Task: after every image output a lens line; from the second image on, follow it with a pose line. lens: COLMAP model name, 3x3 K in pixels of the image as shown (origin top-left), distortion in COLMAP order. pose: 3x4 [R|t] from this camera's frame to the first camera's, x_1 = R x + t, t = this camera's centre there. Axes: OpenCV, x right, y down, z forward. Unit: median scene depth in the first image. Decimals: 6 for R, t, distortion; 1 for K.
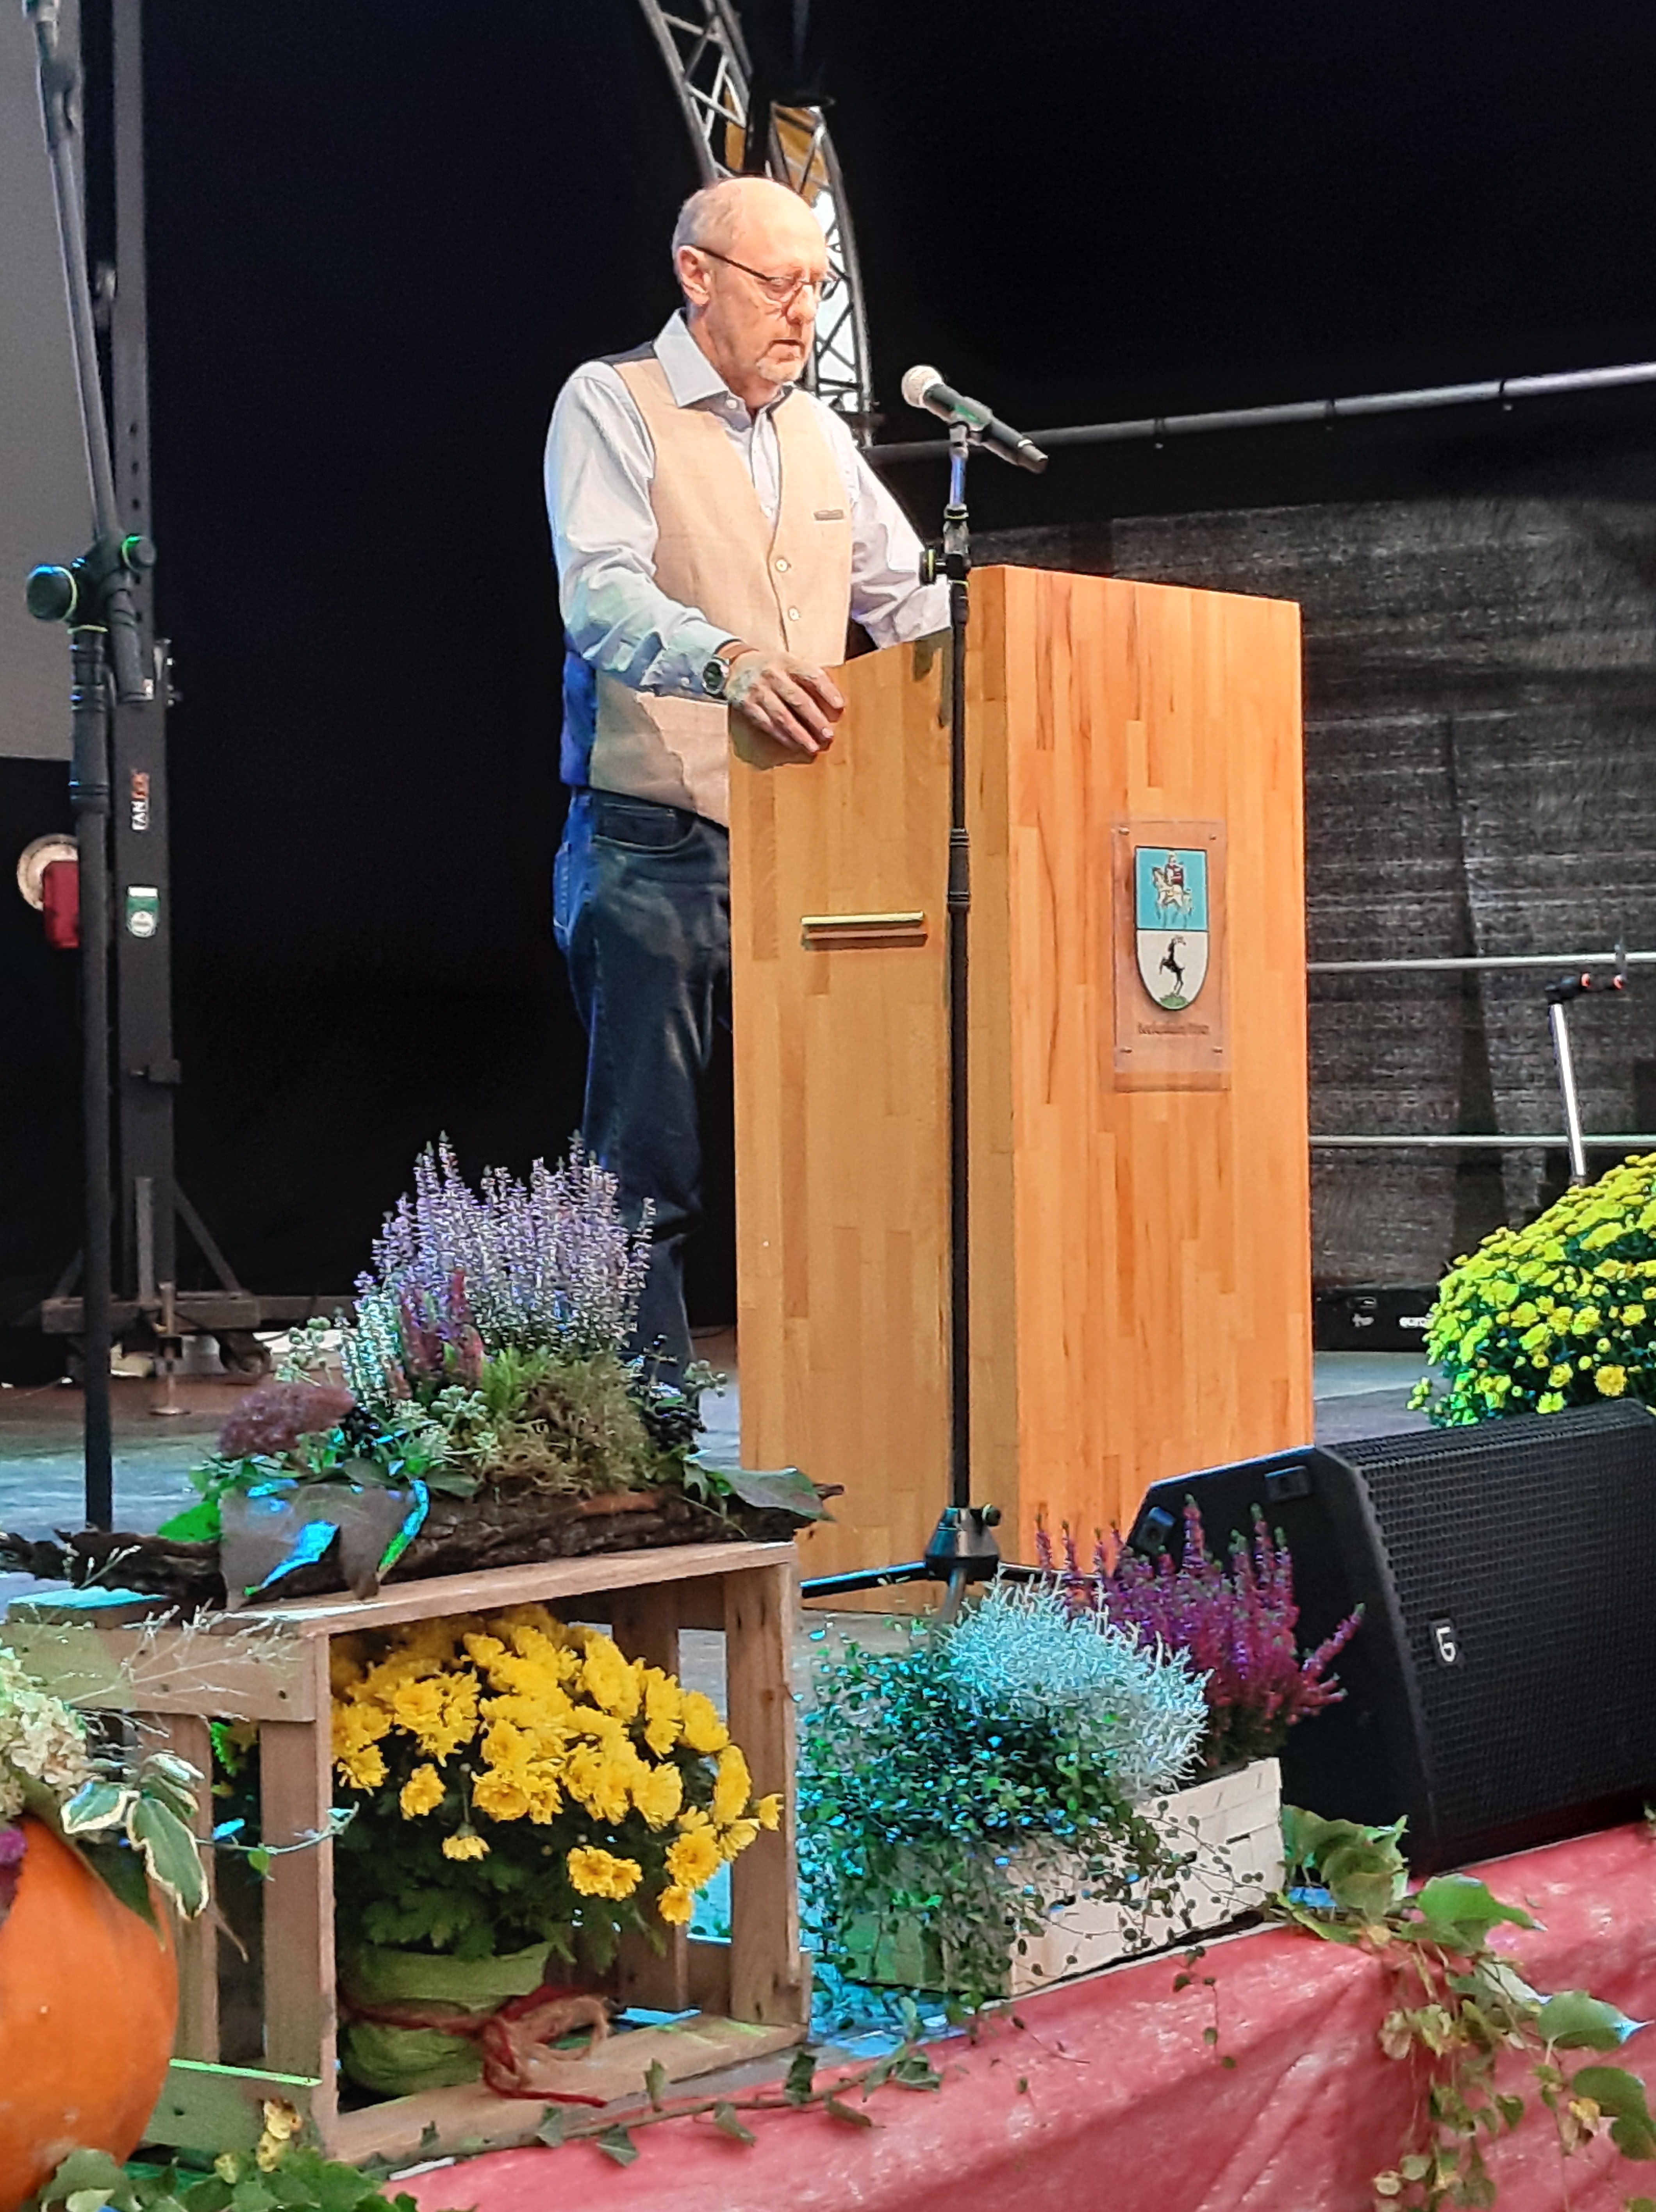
lens RADIAL K [[4606.3, 0, 828.0], [0, 4606.3, 1106.0], [0, 0, 1]] dist [0.126716, 0.189600]
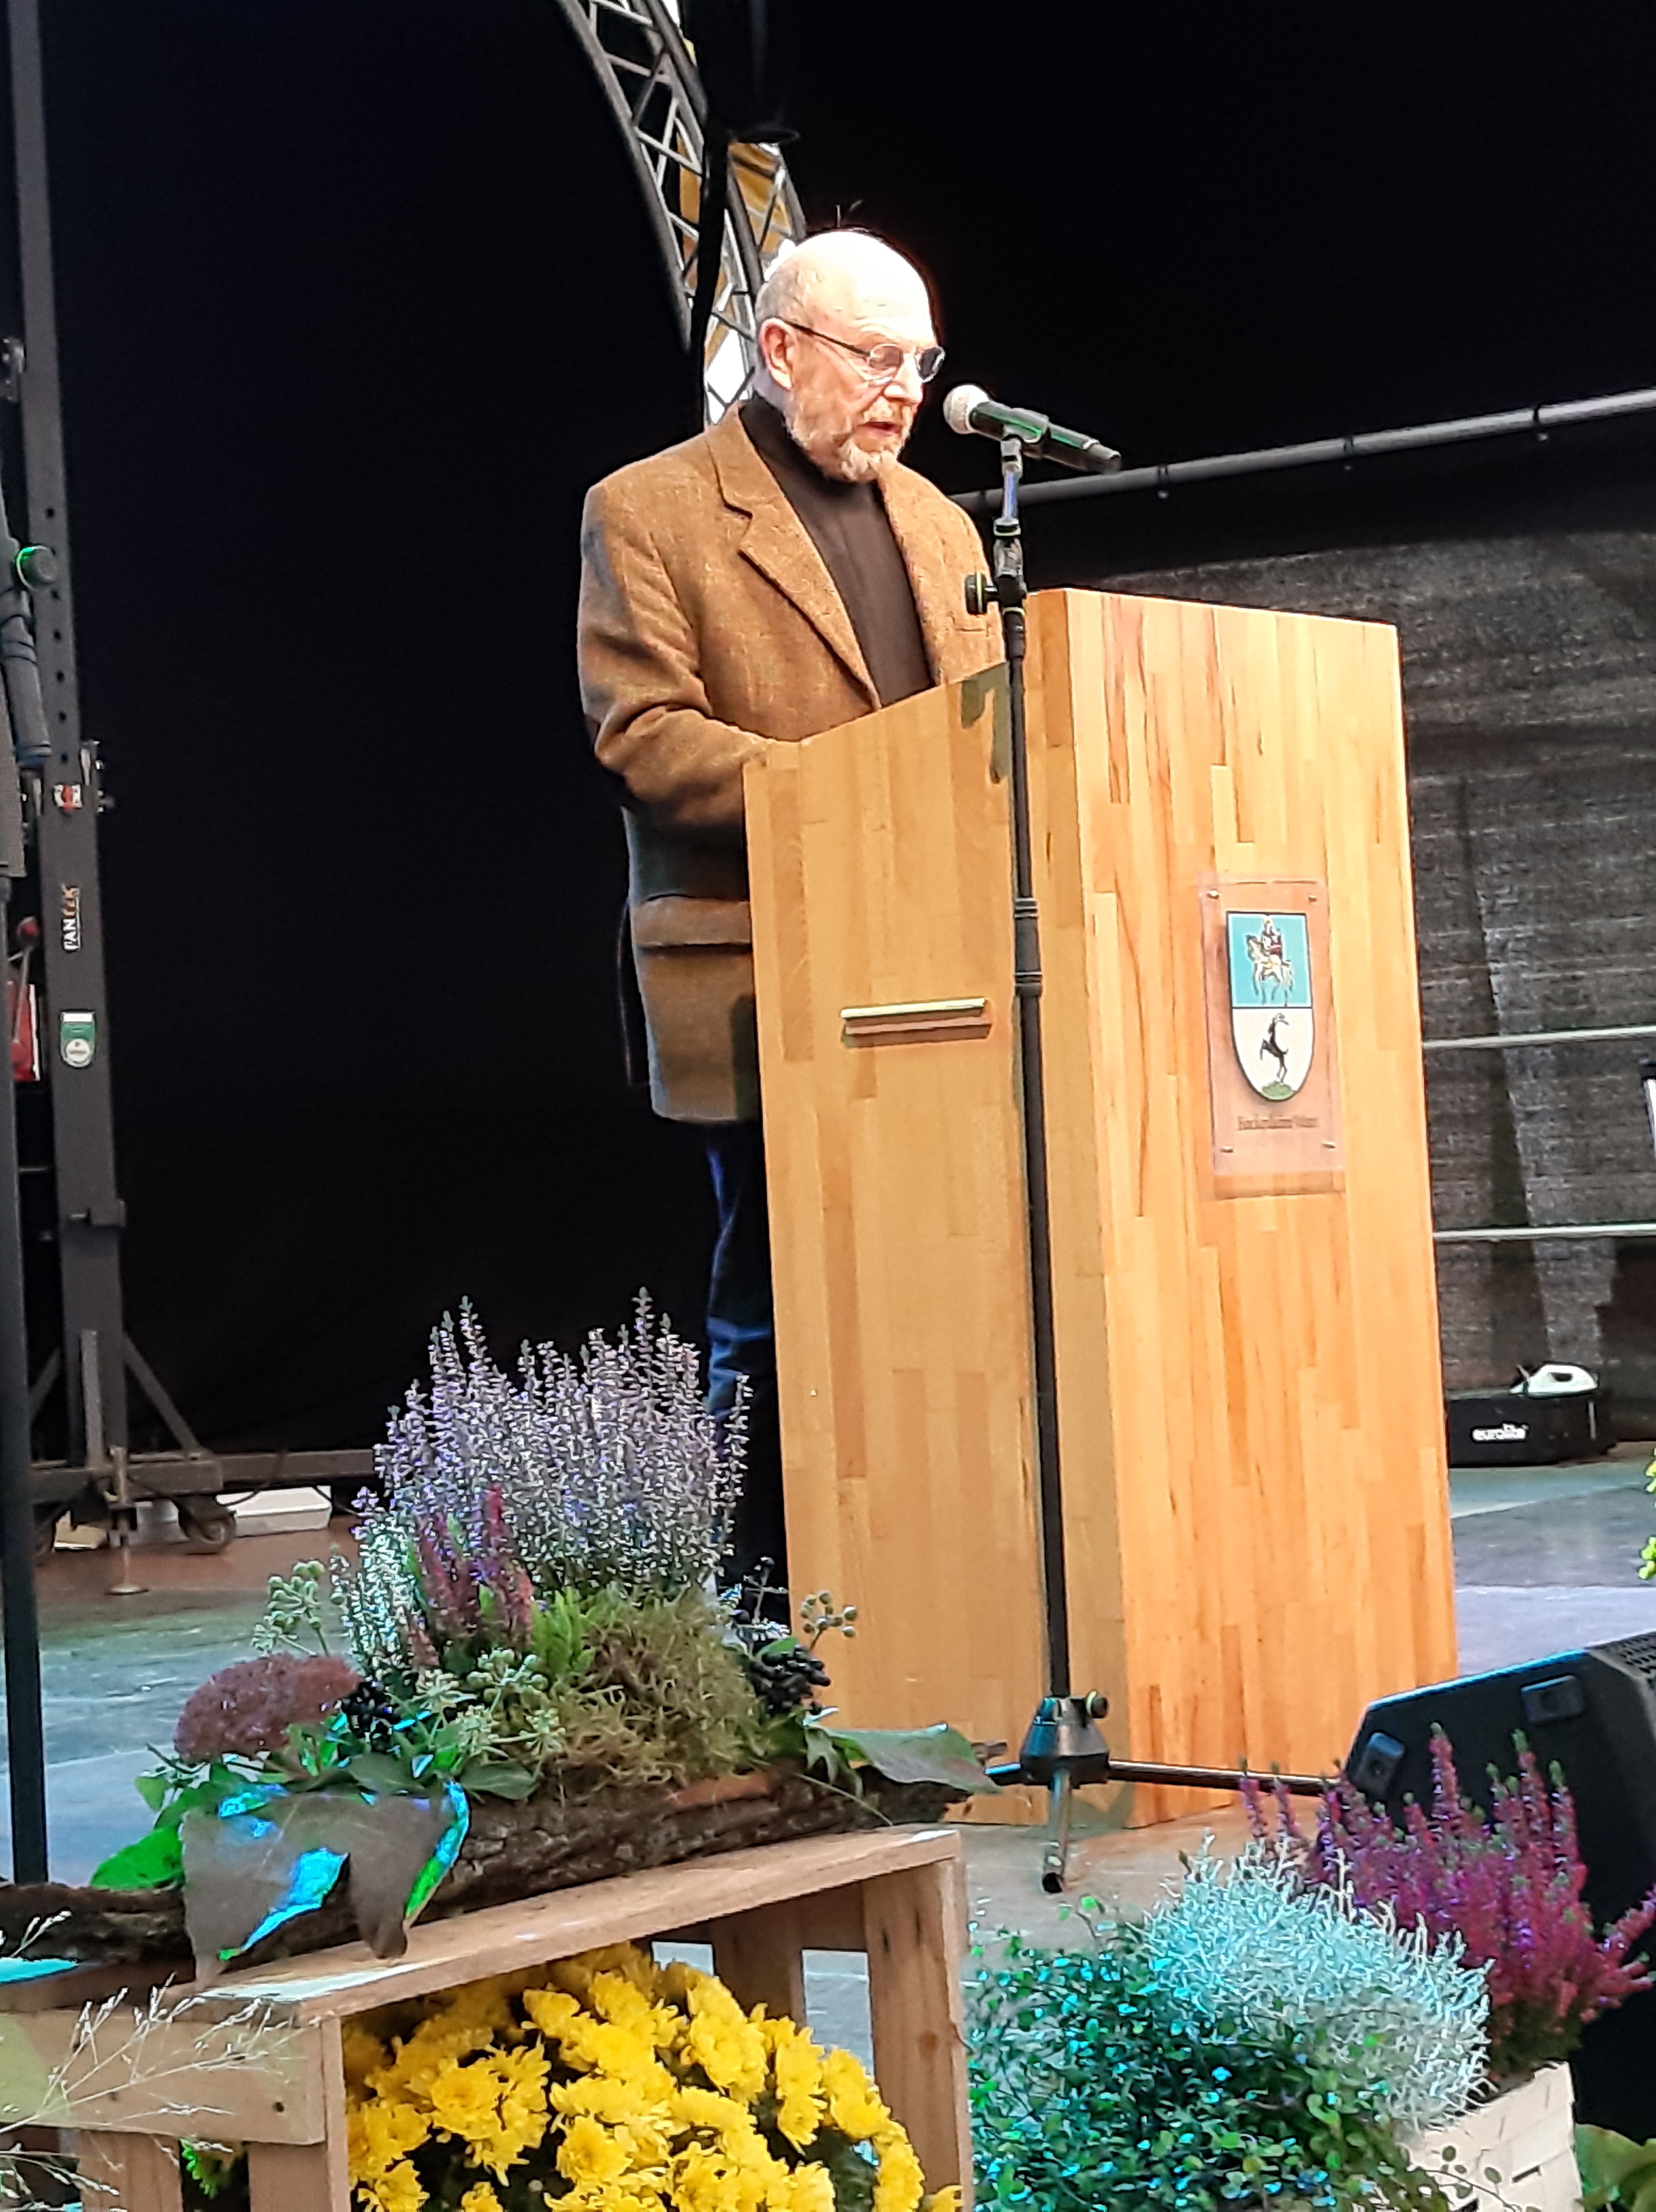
lens RADIAL K [[4700.7, 0, 828.0], [0, 4700.7, 1106.0], [0, 0, 1]] dist [0.159139, -0.404329]
pose [[0.999215, -0.038802, 0.007944, -0.025663], [0.038977, 0.998969, -0.023273, -0.004539], [-0.007033, 0.023565, 0.999698, 0.206307]]
